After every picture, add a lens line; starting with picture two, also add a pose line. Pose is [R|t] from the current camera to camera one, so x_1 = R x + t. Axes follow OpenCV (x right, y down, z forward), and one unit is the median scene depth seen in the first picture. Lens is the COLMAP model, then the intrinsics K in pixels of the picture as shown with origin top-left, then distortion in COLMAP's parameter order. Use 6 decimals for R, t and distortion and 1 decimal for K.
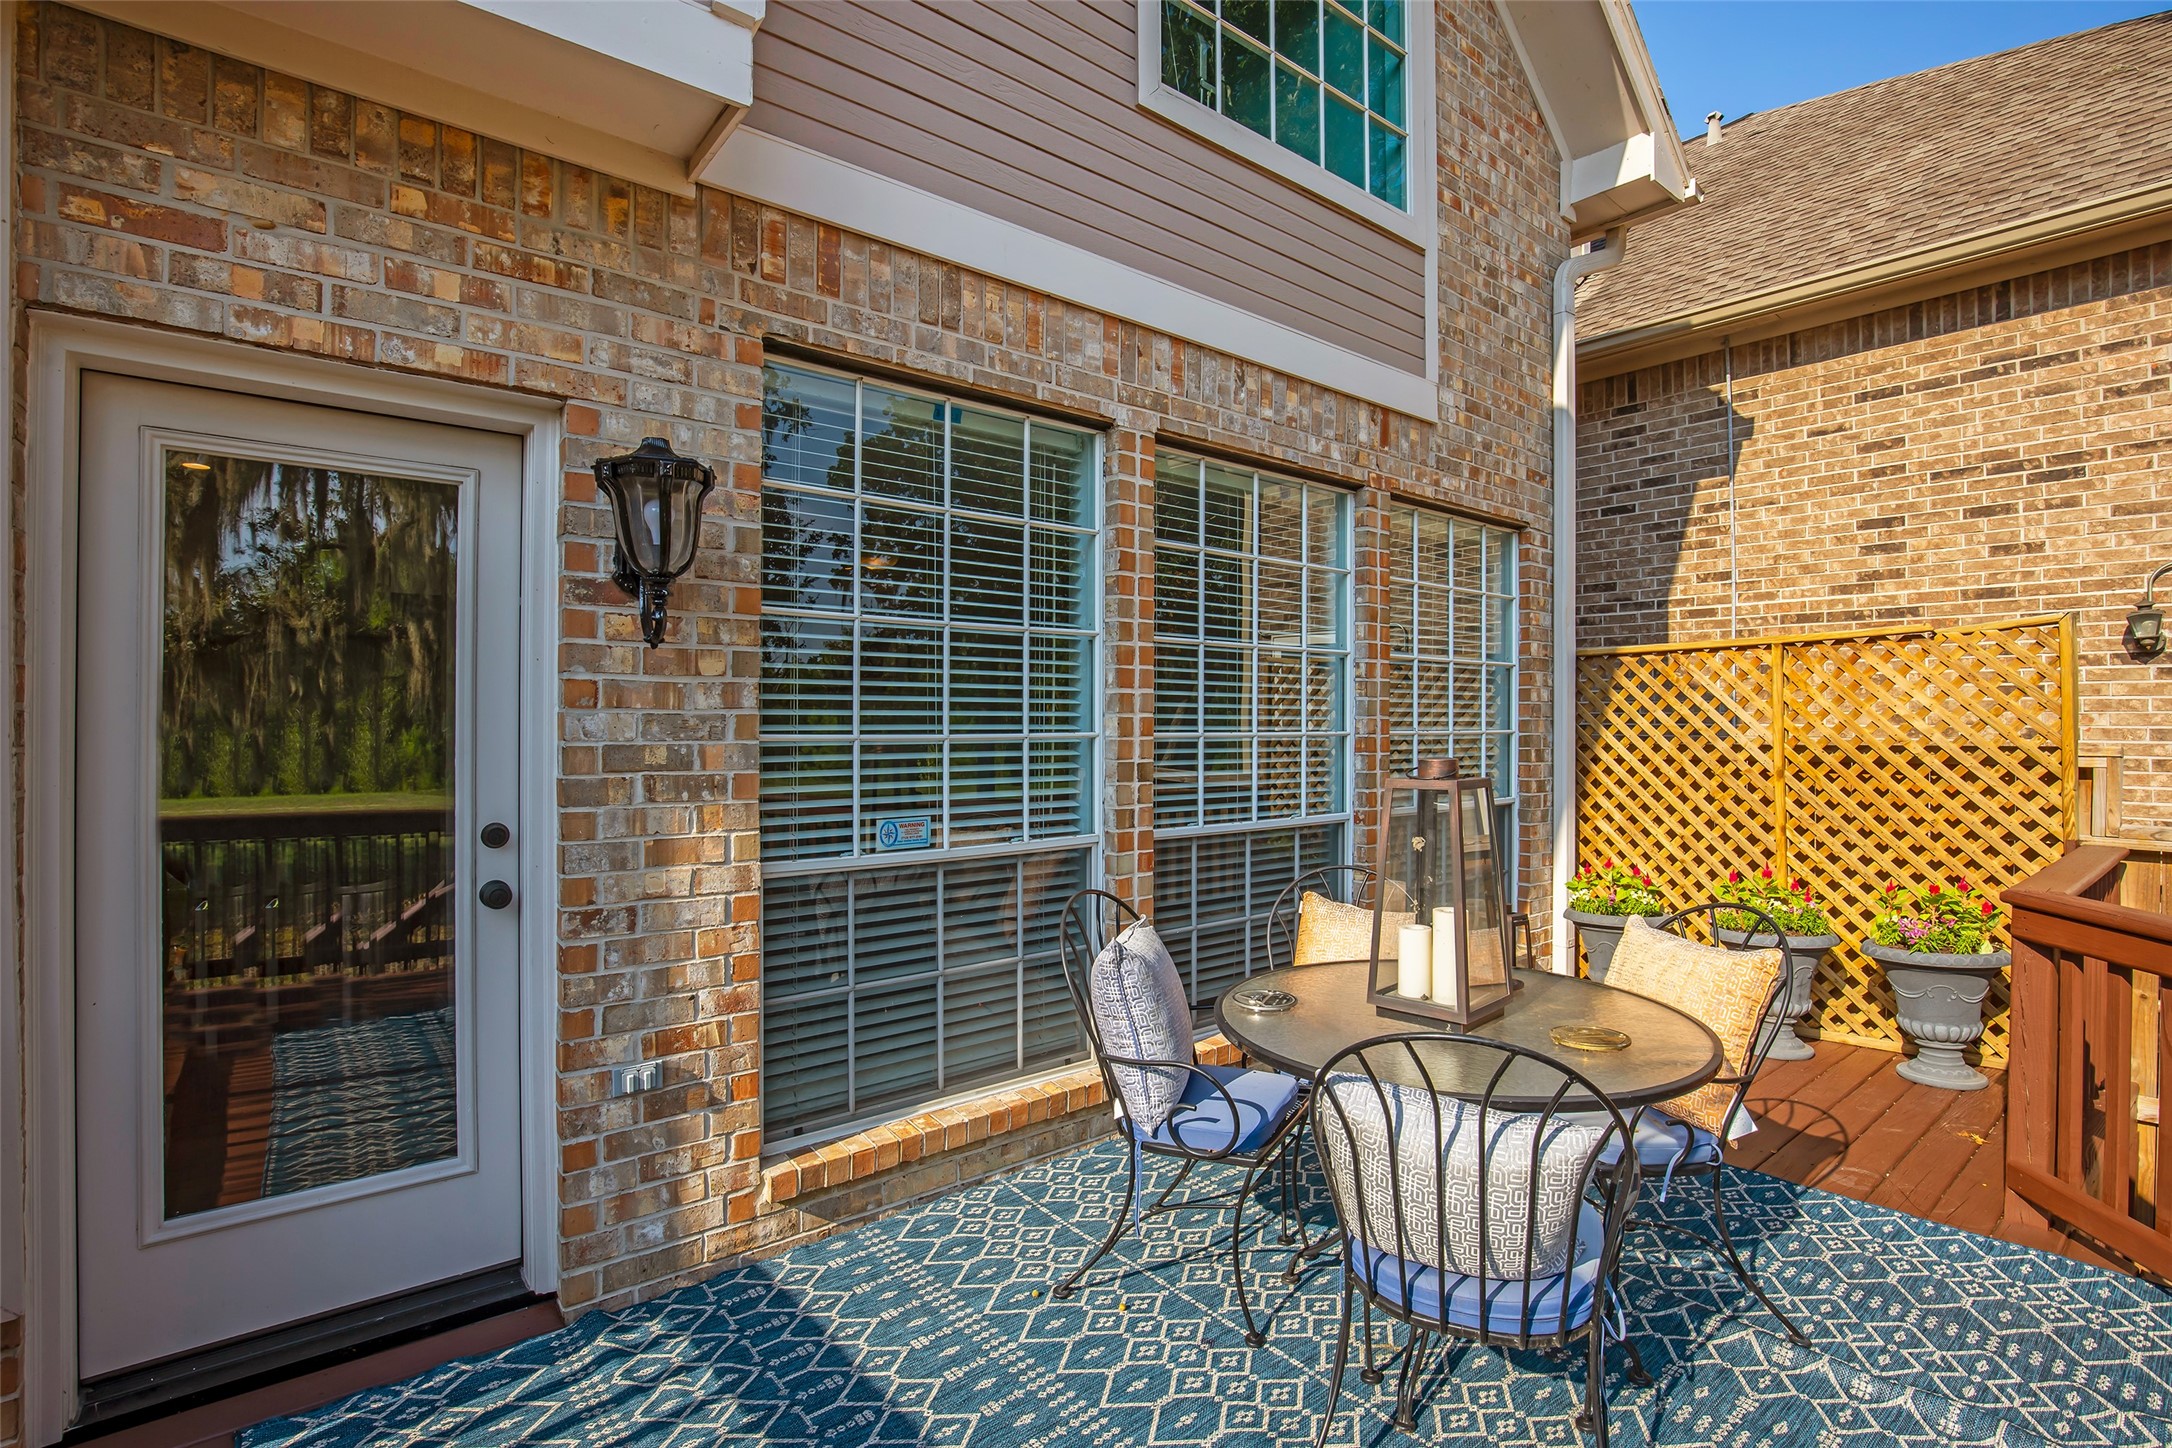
lens RADIAL K [[1002.0, 0, 1085.1], [0, 1002.0, 719.5], [0, 0, 1]] dist [-0.041286, 0.008929]
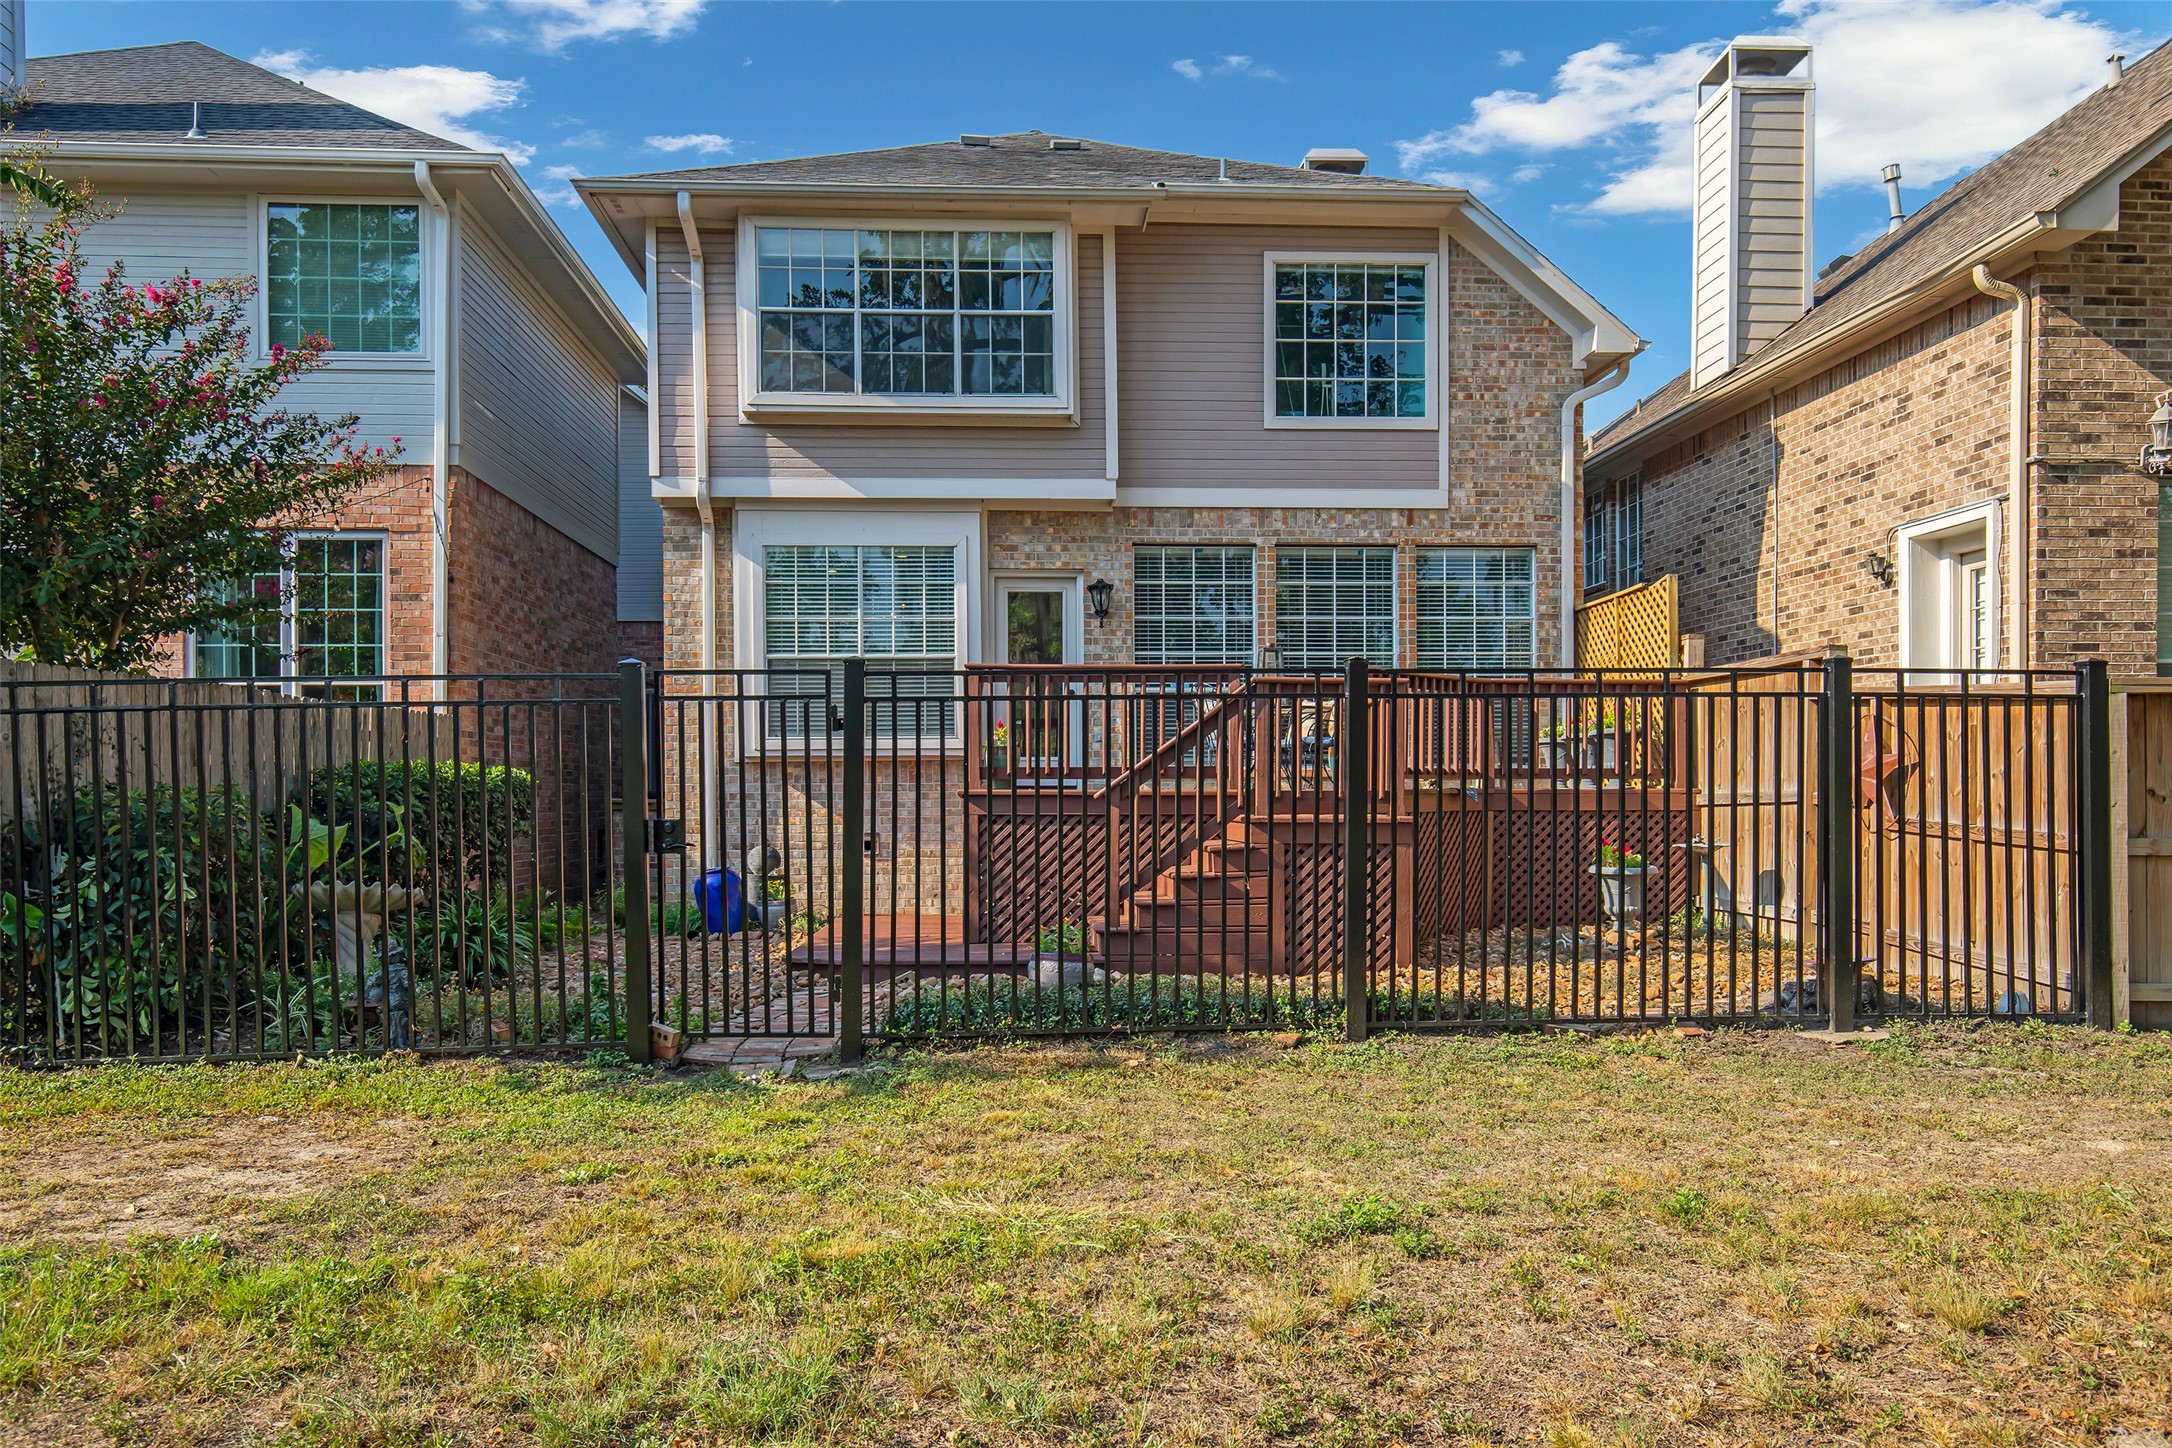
lens RADIAL K [[1548.3, 0, 1087.9], [0, 1548.3, 812.1], [0, 0, 1]] dist [0.008460, 0.002149]
pose [[0.824101, -0.002576, -0.566437, 1.417525], [0.009393, 0.999914, 0.009119, 0.283104], [0.566365, -0.012835, 0.824055, -1.949116]]
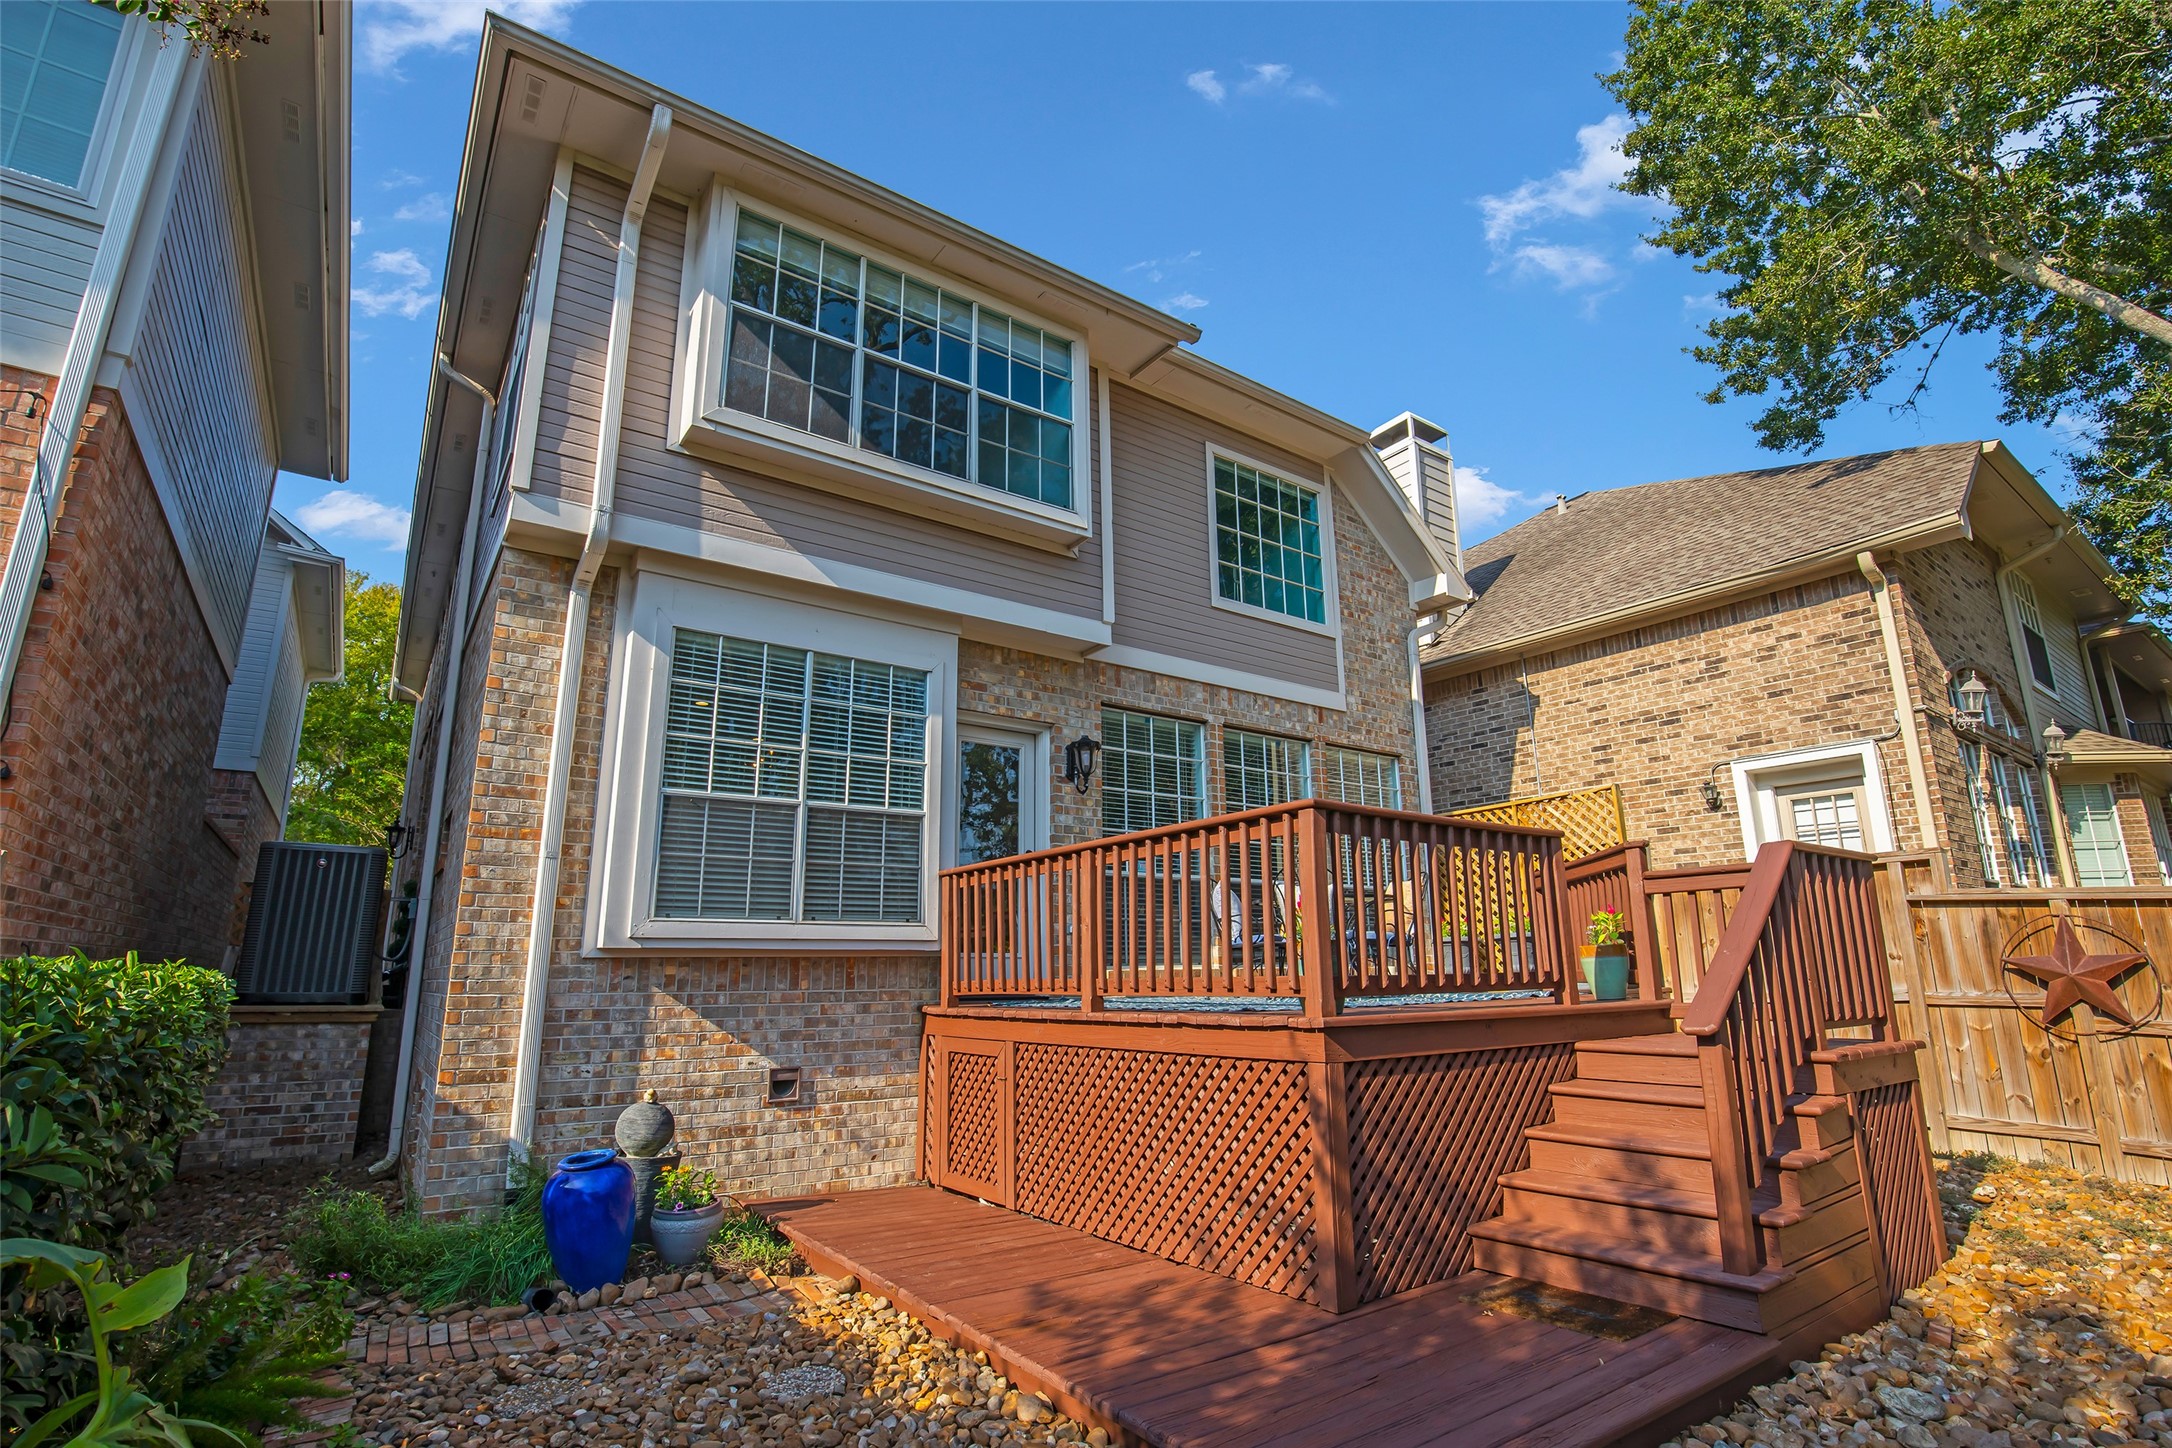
lens RADIAL K [[1012.3, 0, 1085.5], [0, 1012.3, 734.4], [0, 0, 1]] dist [-0.032494, 0.005523]
pose [[0.998680, -0.024065, -0.045379, -0.116190], [0.013195, 0.974010, -0.226121, 0.229398], [0.049641, 0.225224, 0.973042, -1.090027]]
